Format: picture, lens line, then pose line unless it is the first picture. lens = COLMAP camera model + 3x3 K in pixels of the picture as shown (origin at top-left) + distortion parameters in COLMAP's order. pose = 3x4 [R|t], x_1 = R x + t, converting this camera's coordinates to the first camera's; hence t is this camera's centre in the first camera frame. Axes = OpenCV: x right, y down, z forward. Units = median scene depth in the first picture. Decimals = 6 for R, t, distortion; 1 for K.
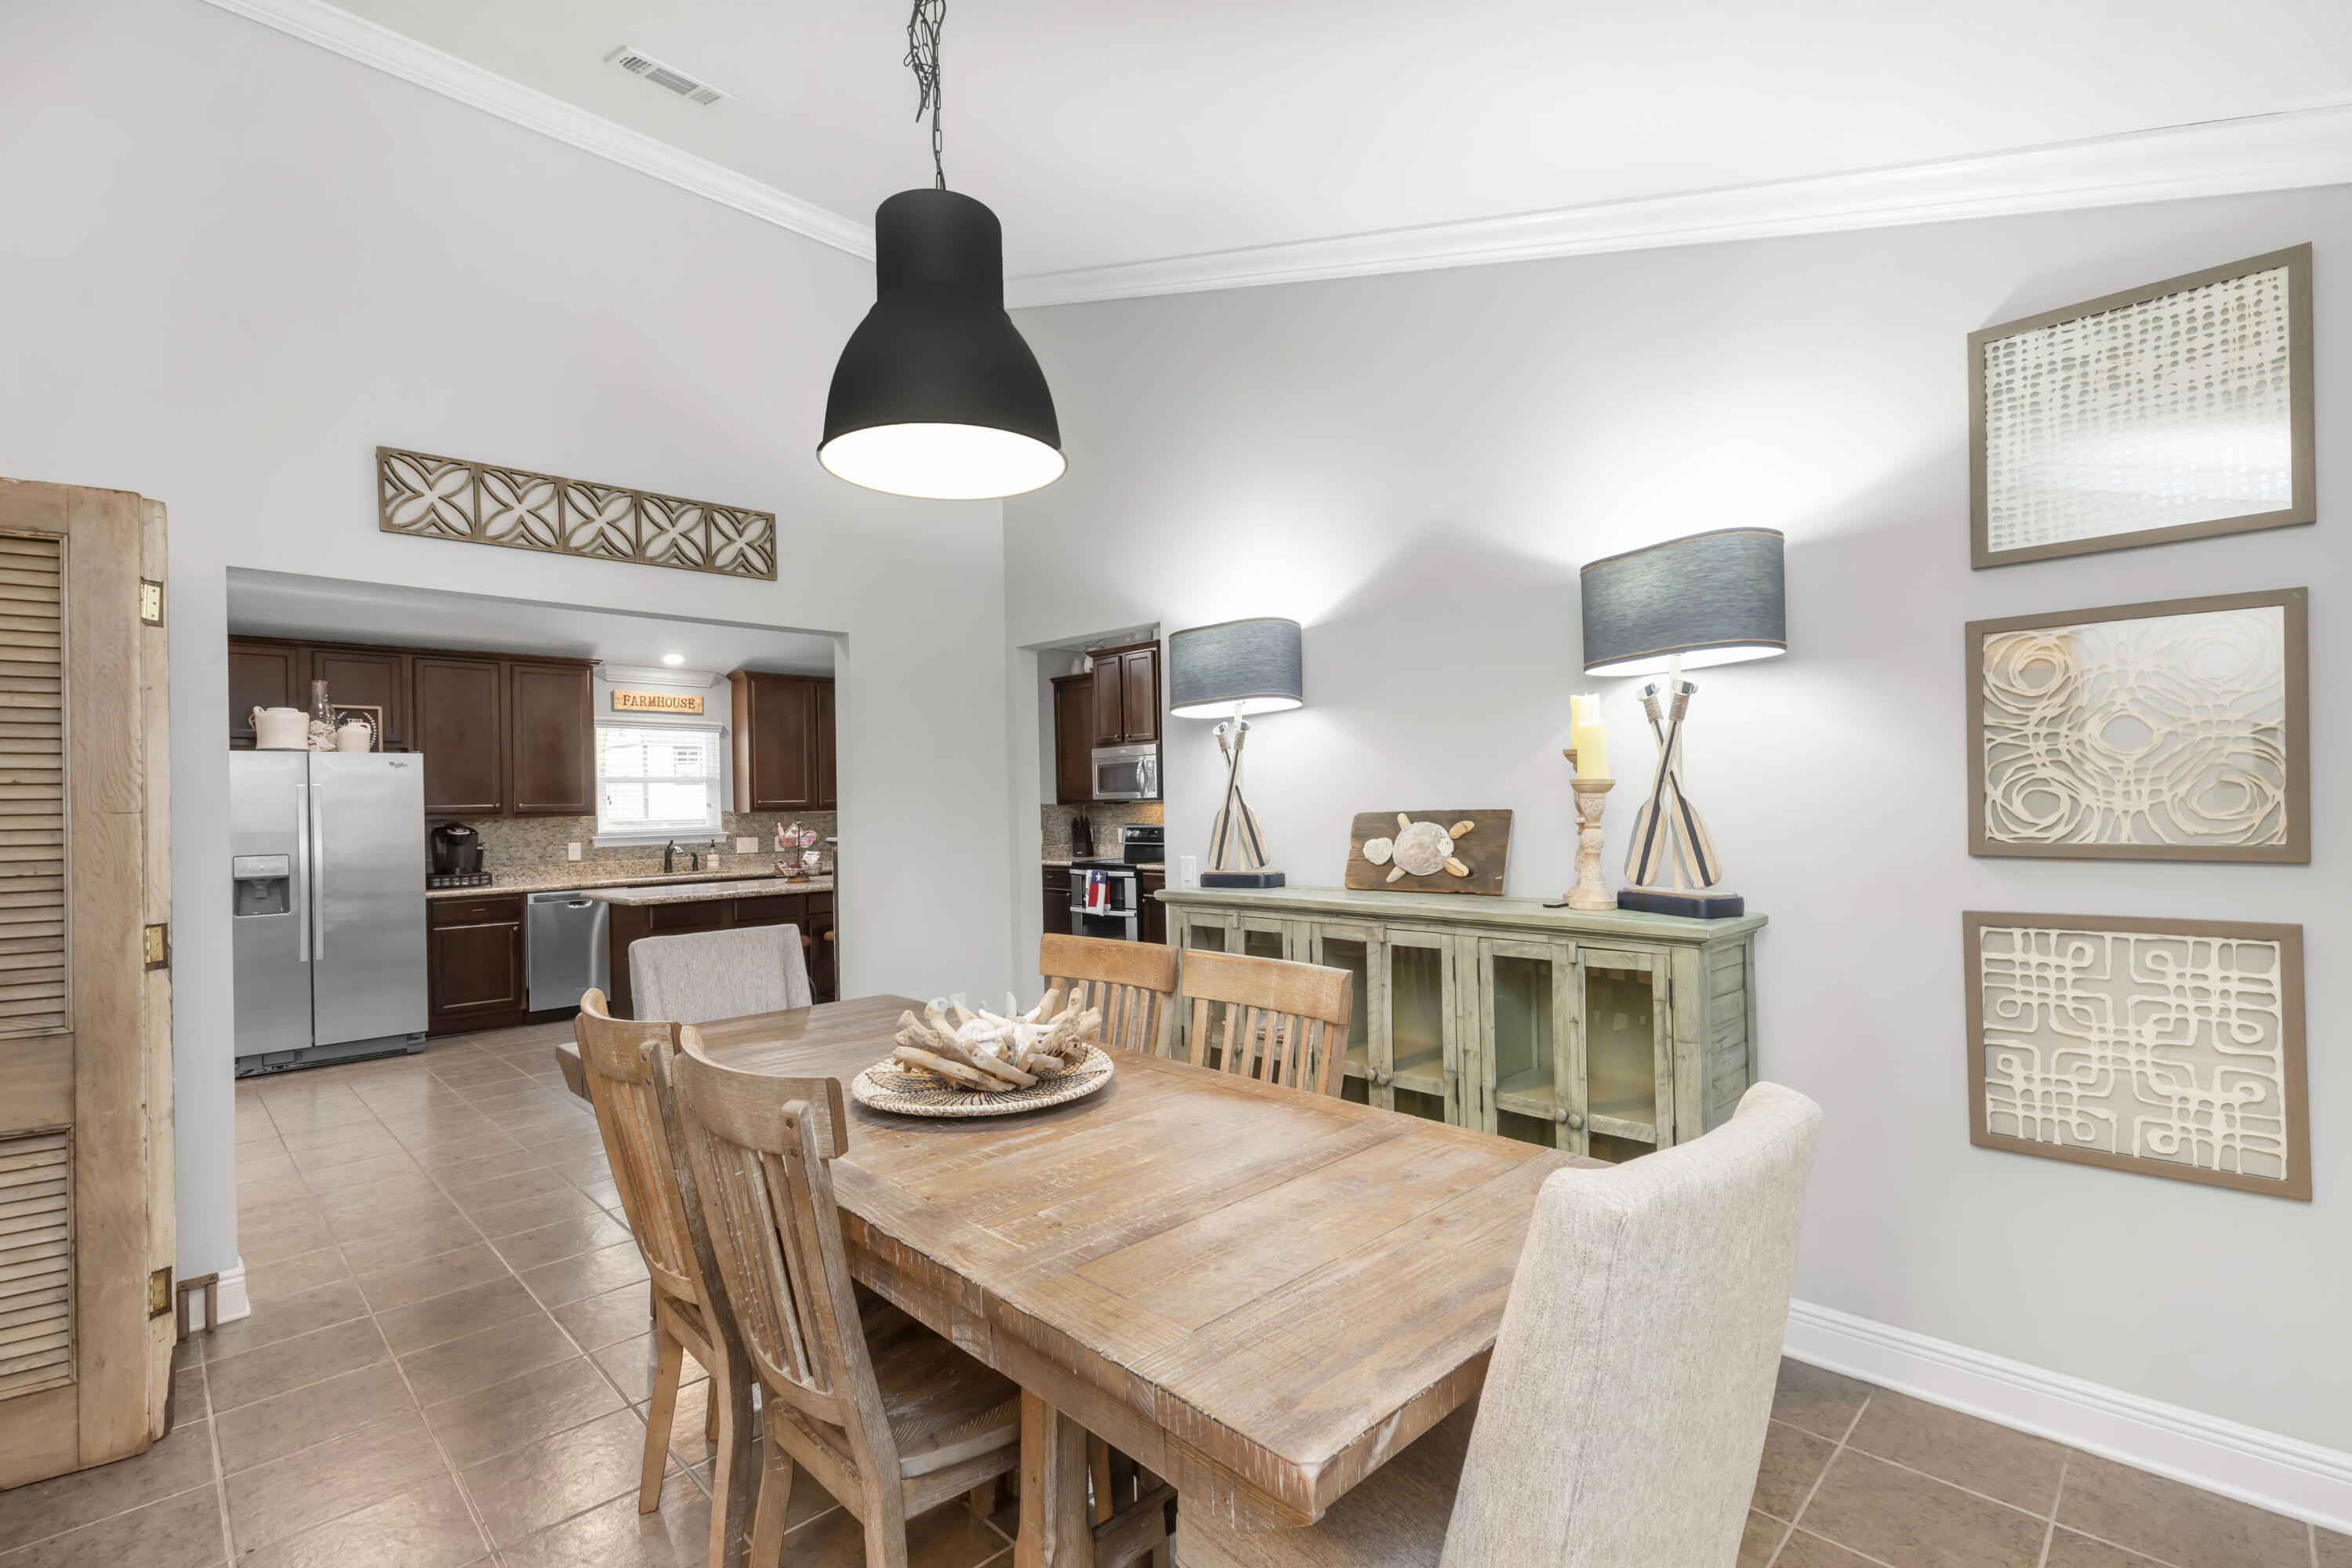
lens RADIAL K [[1056.1, 0, 1180.0], [0, 1056.1, 797.4], [0, 0, 1]] dist [0.005391, -0.000260]
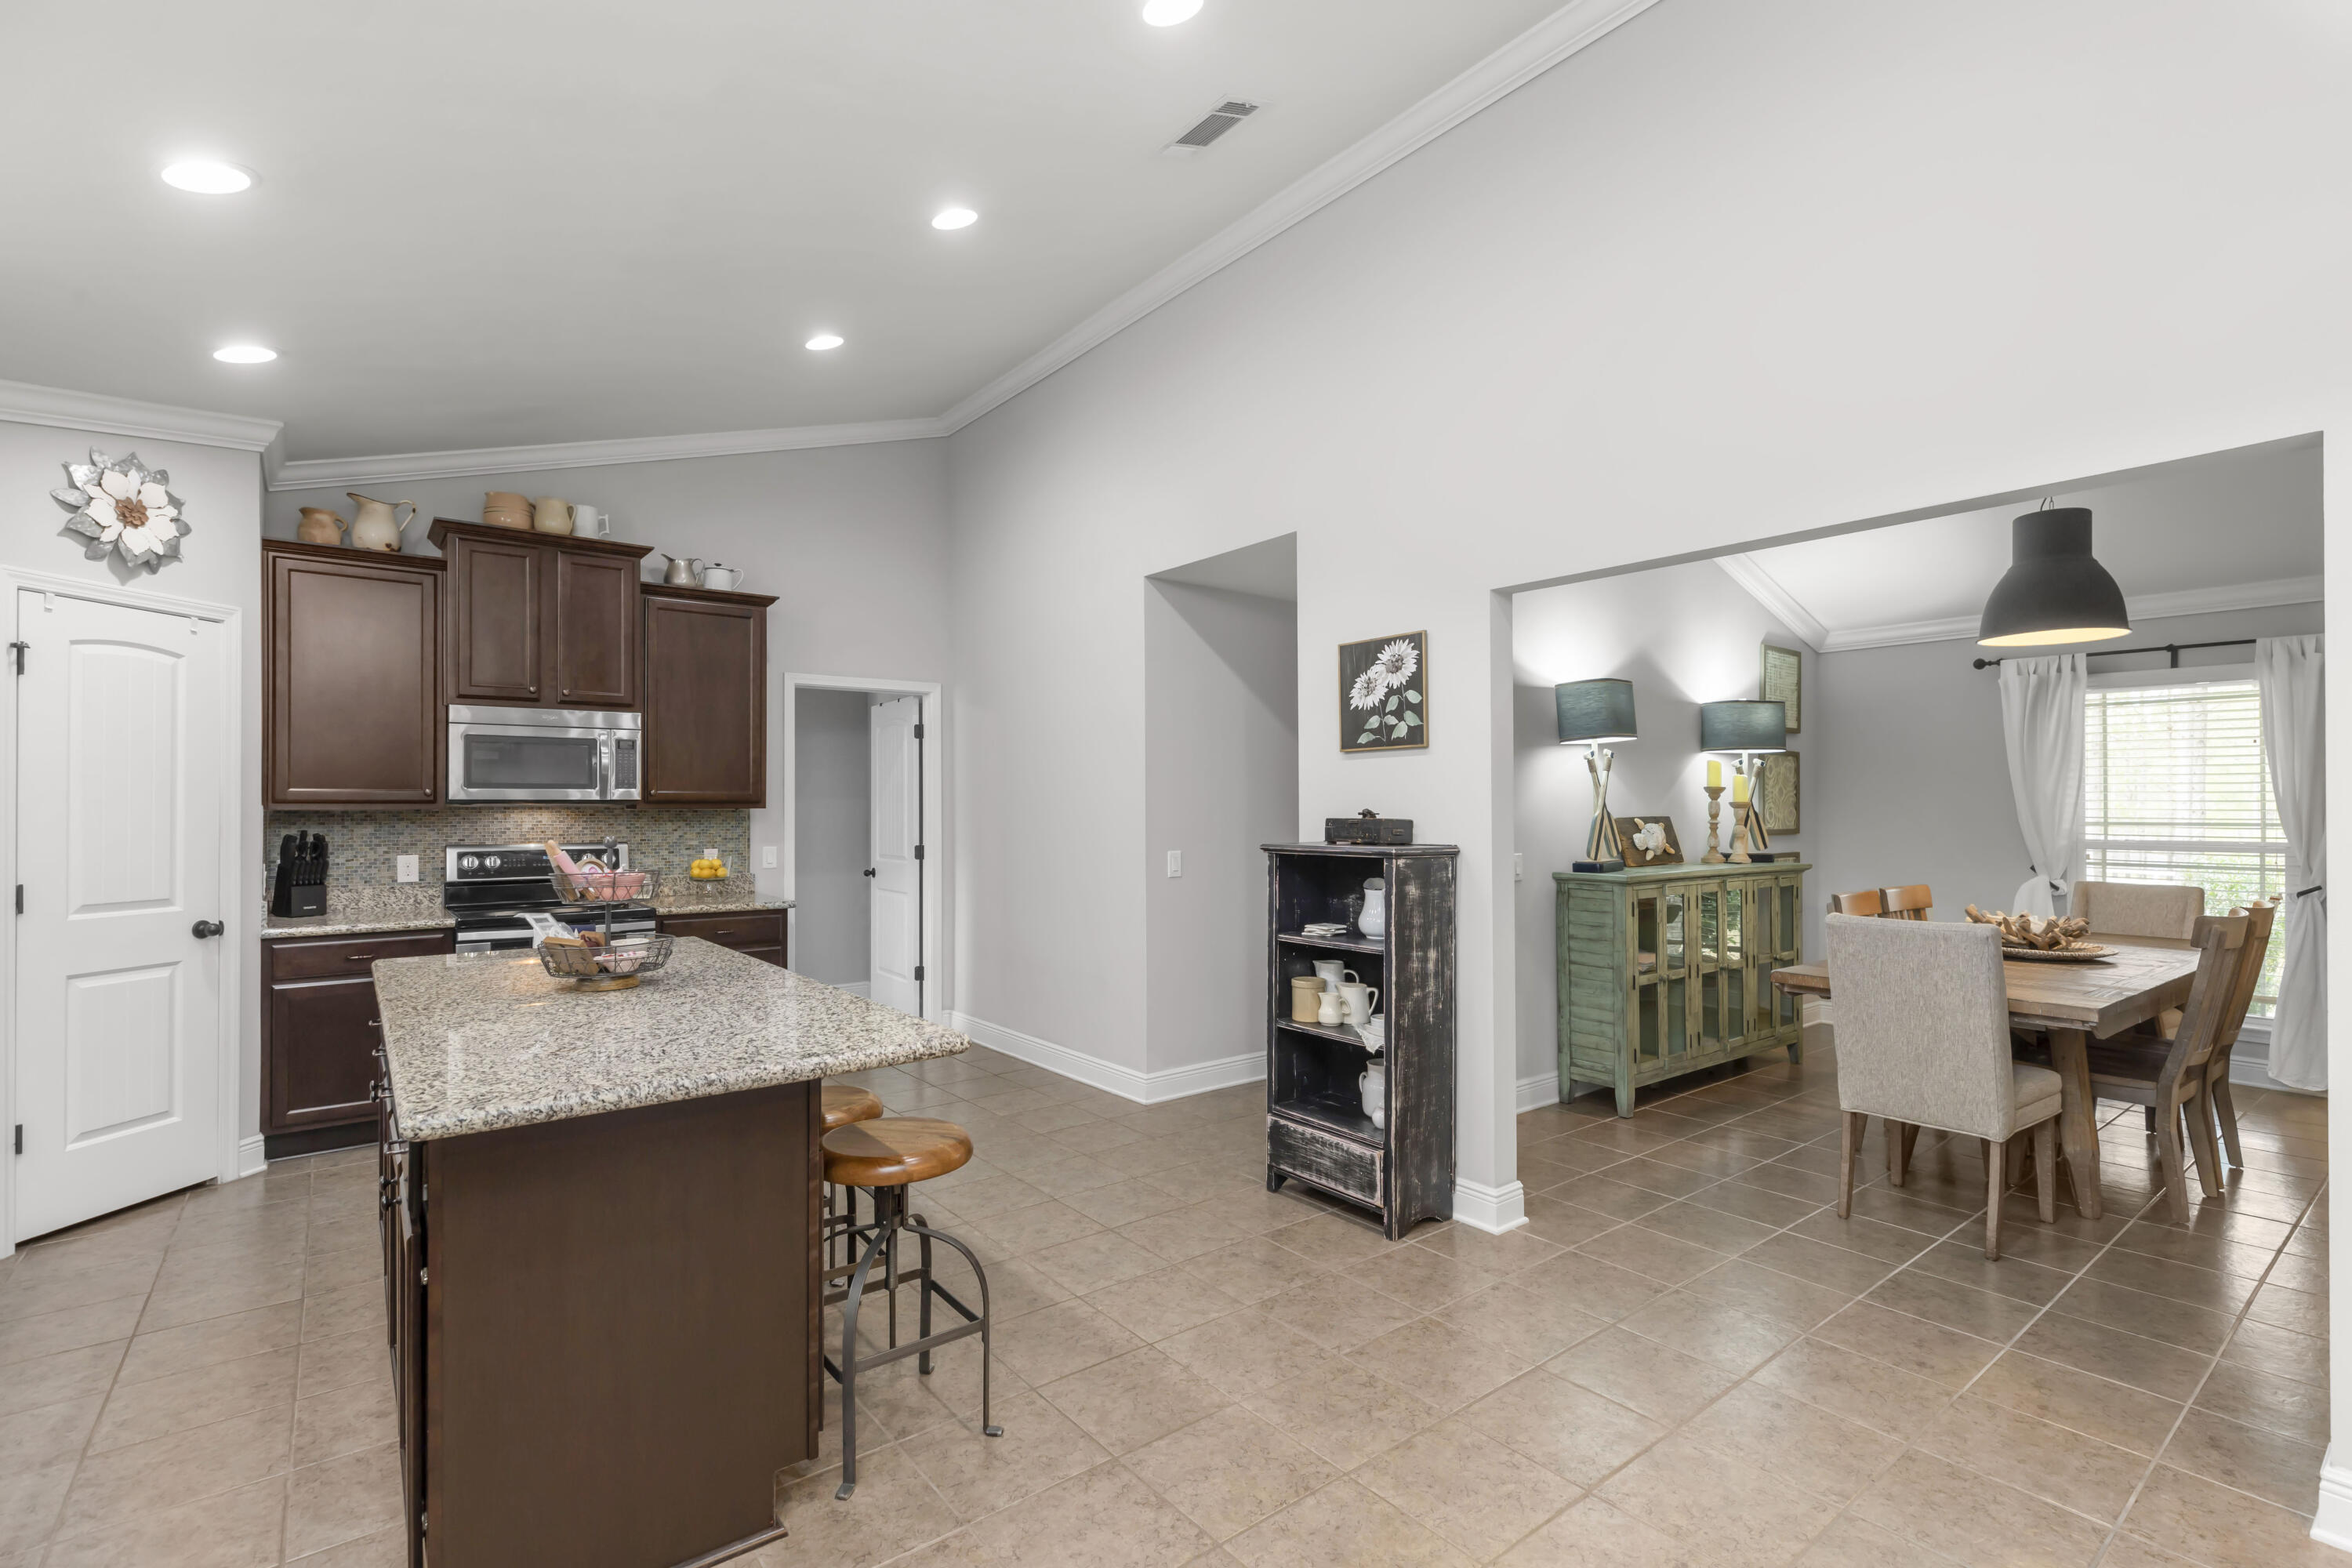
lens RADIAL K [[1068.1, 0, 1185.1], [0, 1068.1, 800.7], [0, 0, 1]] dist [0.008395, -0.001164]
pose [[0.116112, 0.028142, 0.992837, -1.362488], [-0.006868, 0.999597, -0.027530, 0.035063], [-0.993212, -0.003622, 0.116258, 1.356569]]
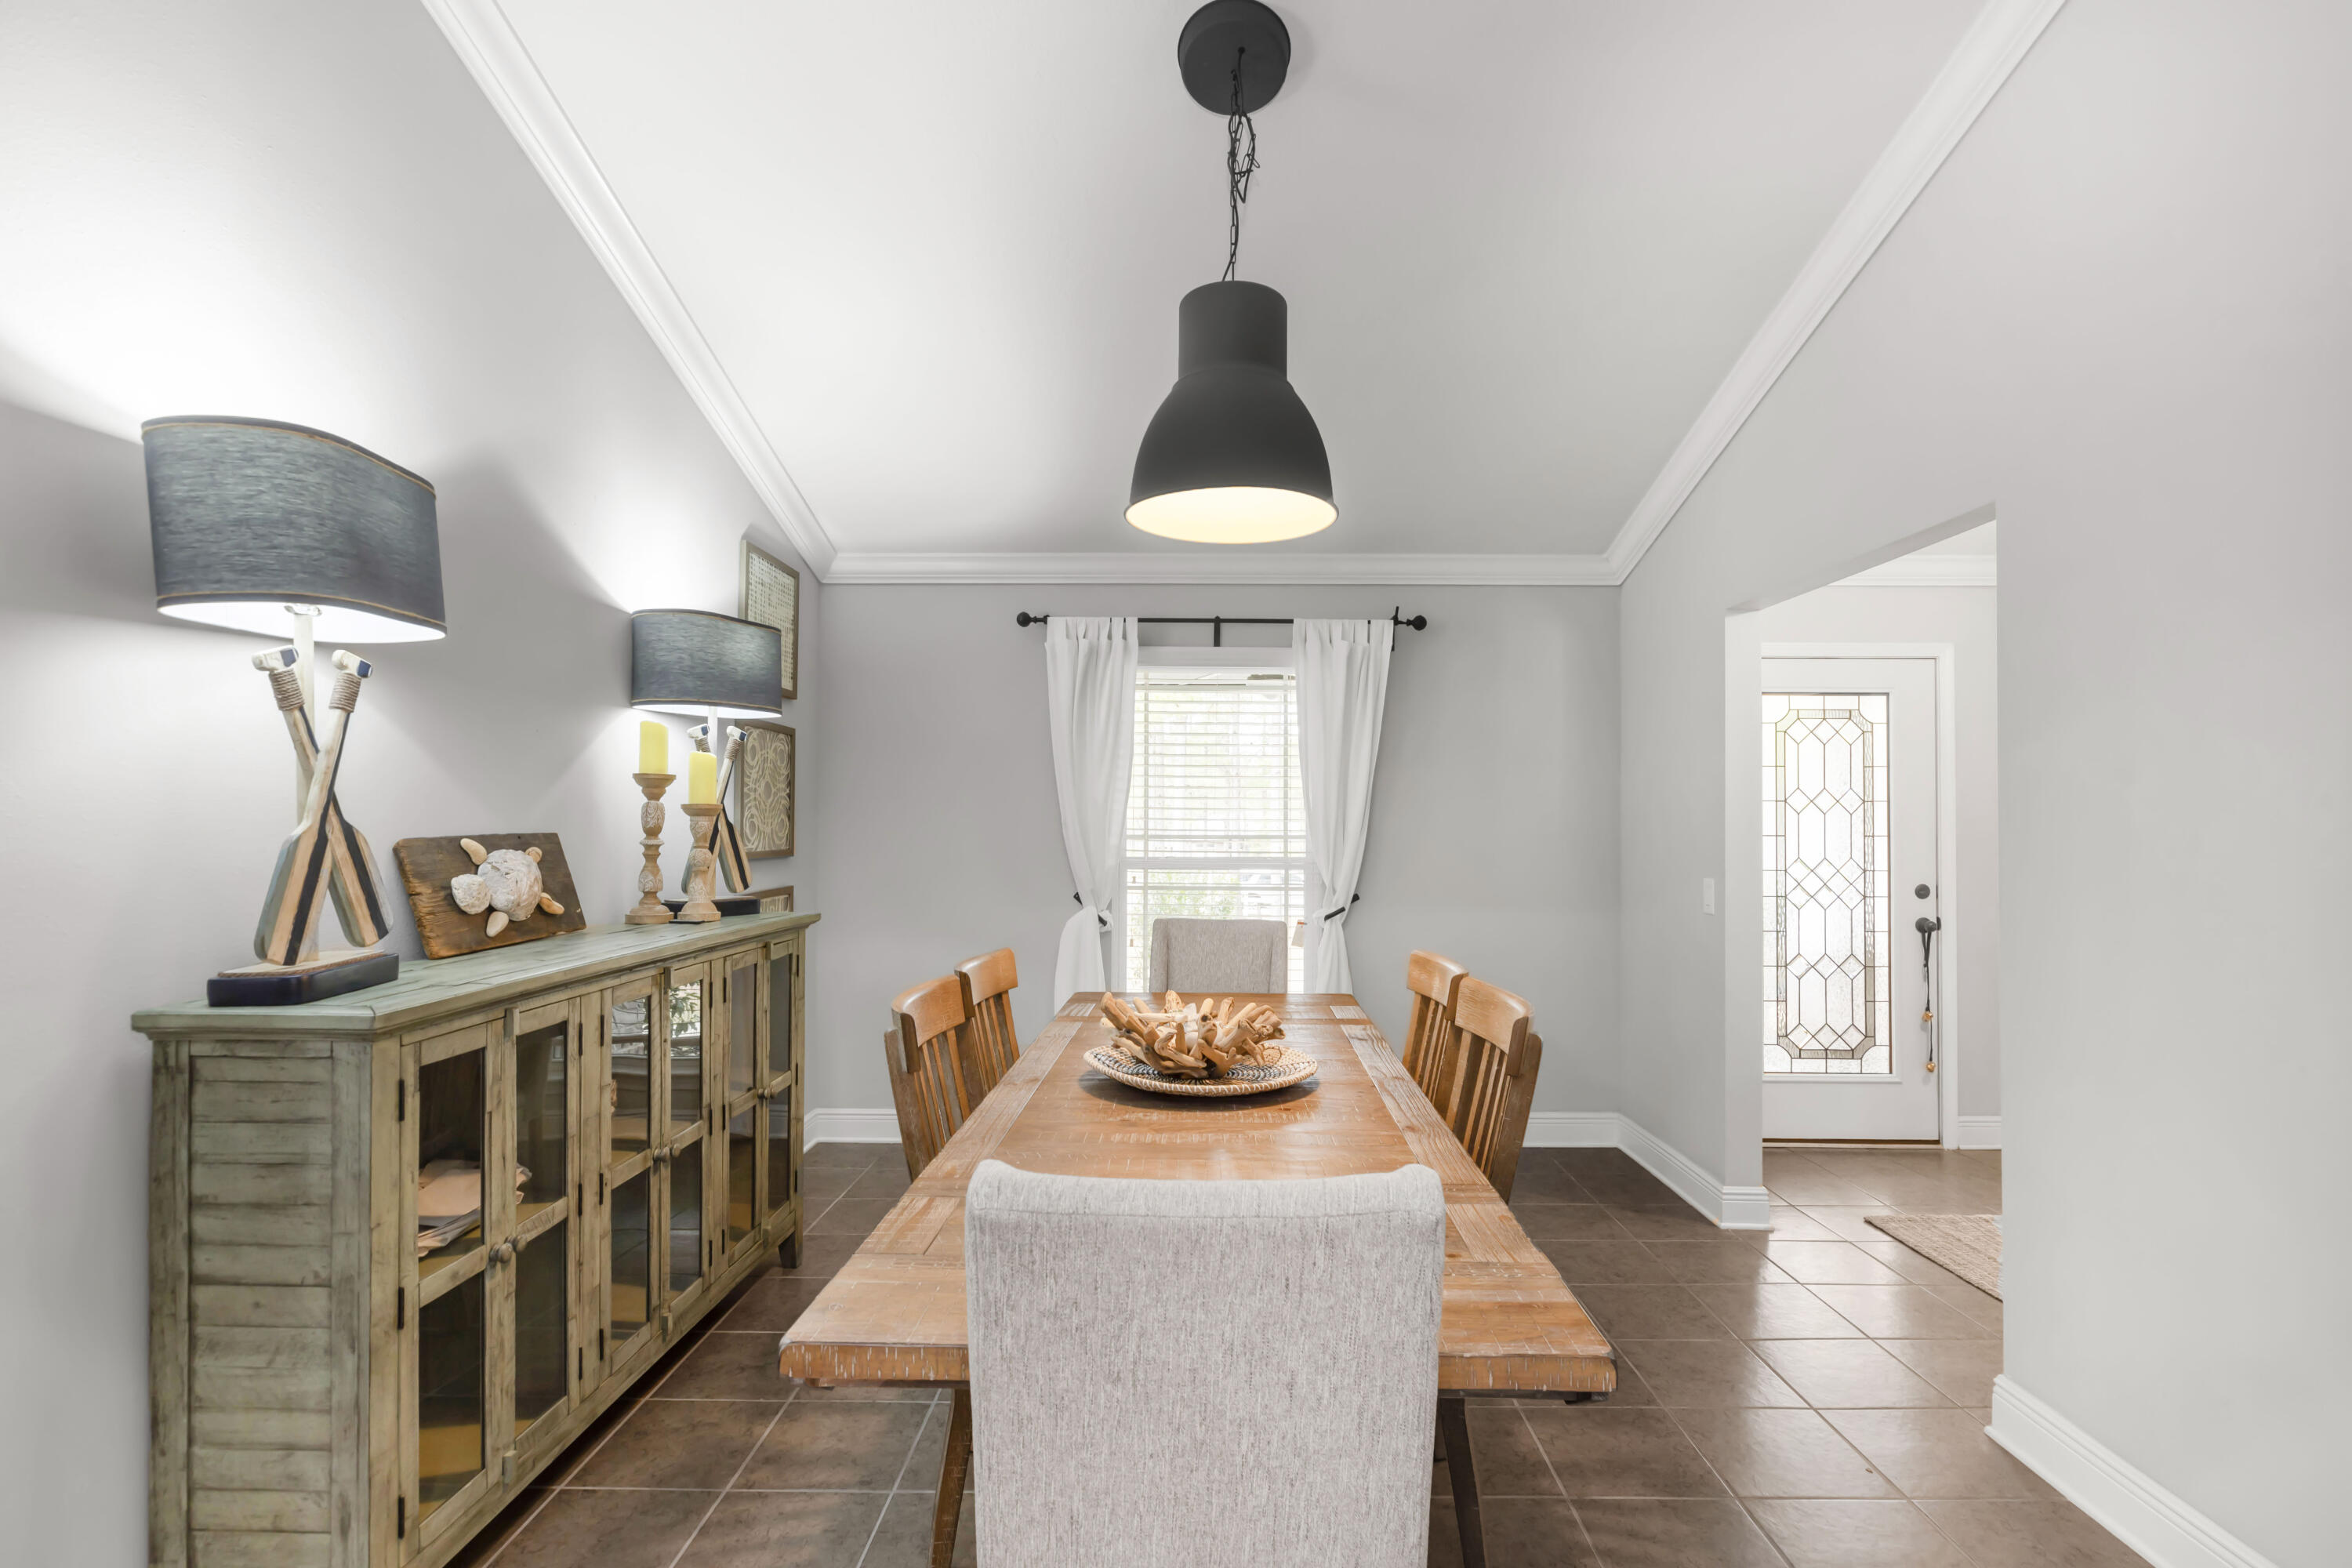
lens RADIAL K [[1093.5, 0, 1184.9], [0, 1093.5, 802.7], [0, 0, 1]] dist [-0.001246, -0.000178]
pose [[-0.698174, 0.029664, 0.715313, -0.572370], [0.008610, 0.999417, -0.033043, 0.018204], [-0.715876, -0.016911, -0.698022, 1.052657]]
